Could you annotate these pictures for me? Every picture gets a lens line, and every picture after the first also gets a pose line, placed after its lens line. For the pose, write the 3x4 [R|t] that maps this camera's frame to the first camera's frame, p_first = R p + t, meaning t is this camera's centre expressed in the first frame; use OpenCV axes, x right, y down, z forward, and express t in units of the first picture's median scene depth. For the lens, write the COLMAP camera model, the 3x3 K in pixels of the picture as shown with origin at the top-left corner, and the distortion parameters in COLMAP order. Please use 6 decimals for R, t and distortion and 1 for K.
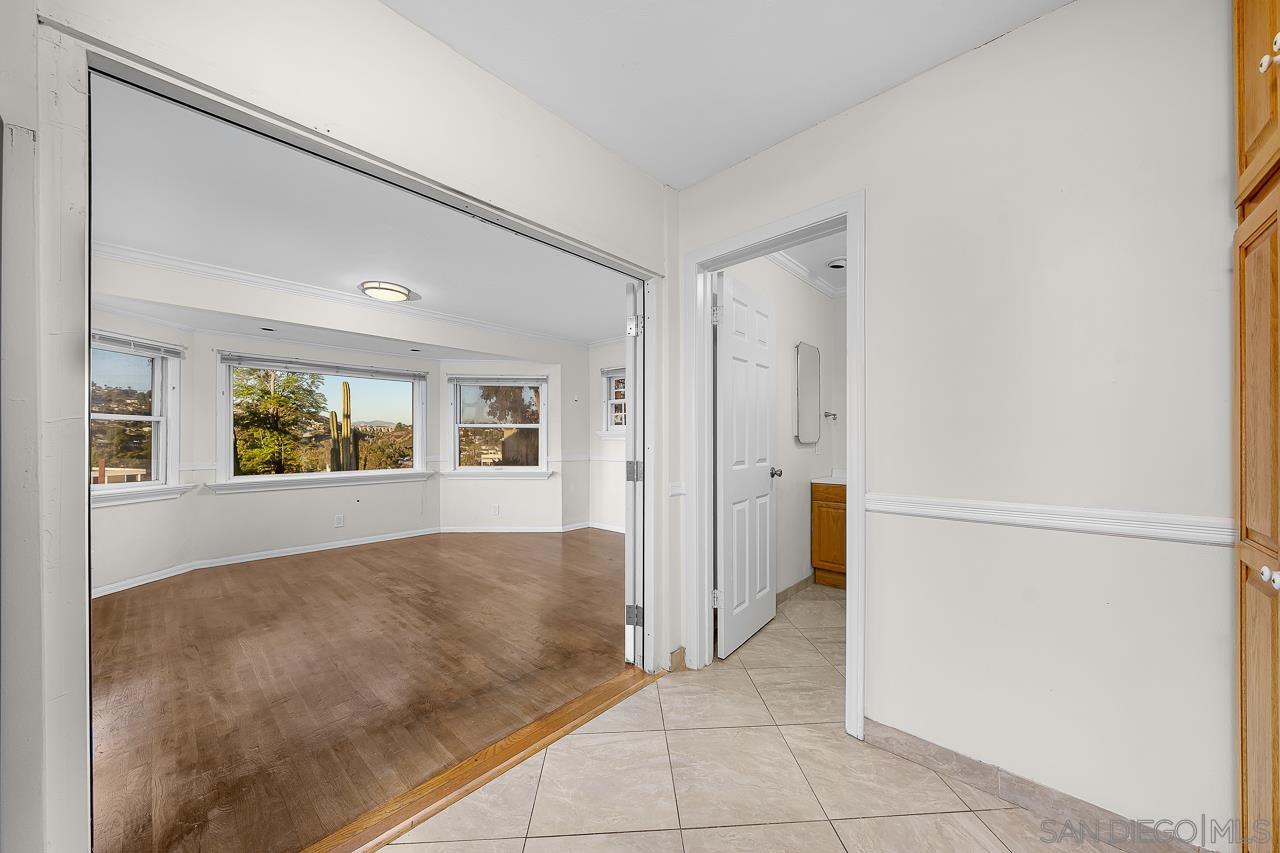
lens RADIAL K [[438.9, 0, 640.0], [0, 438.9, 426.5], [0, 0, 1]] dist [0.000387, 0.000000]
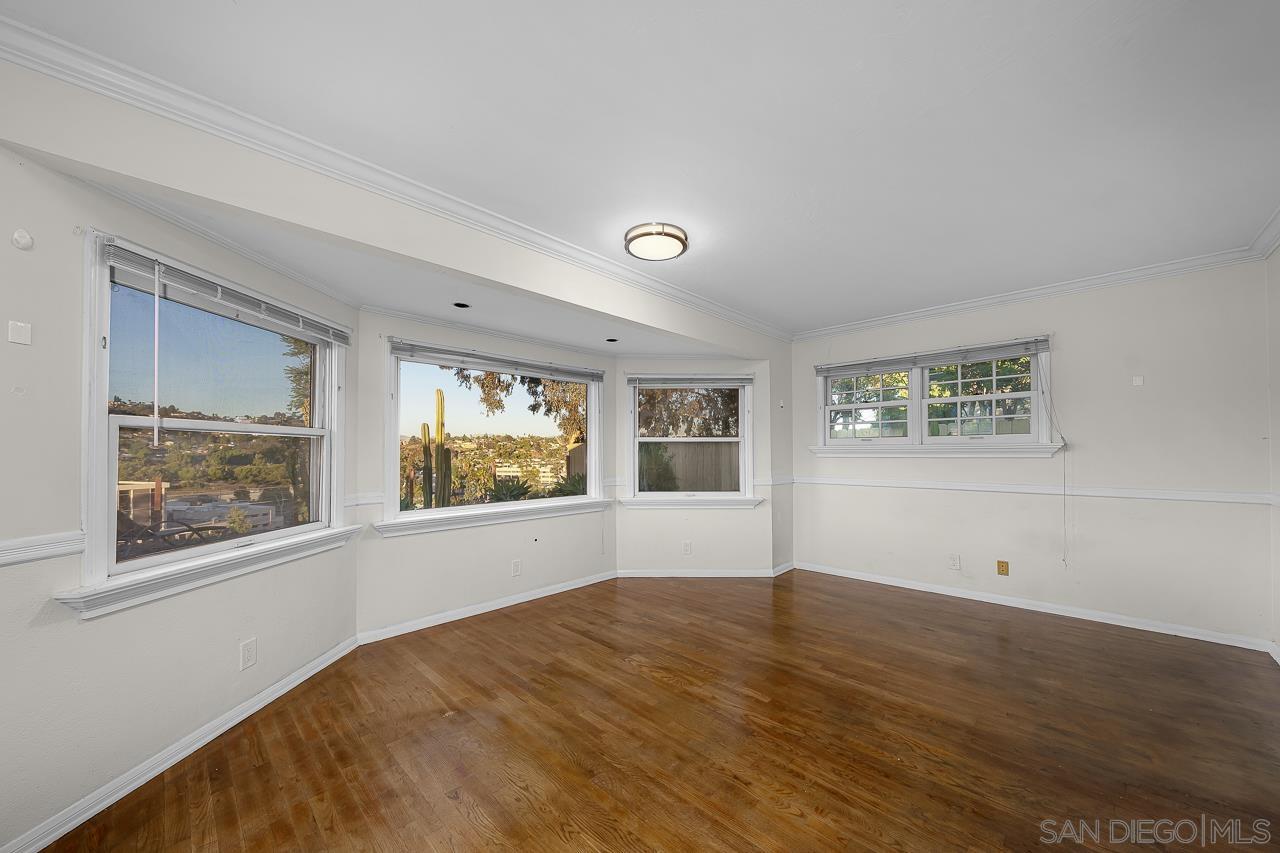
lens RADIAL K [[443.2, 0, 645.5], [0, 443.2, 437.7], [0, 0, 1]] dist [-0.002395, 0.000017]
pose [[0.999784, -0.003870, -0.020426, -0.491607], [0.003818, 0.999989, -0.002601, -0.004530], [0.020436, 0.002523, 0.999788, 0.271408]]
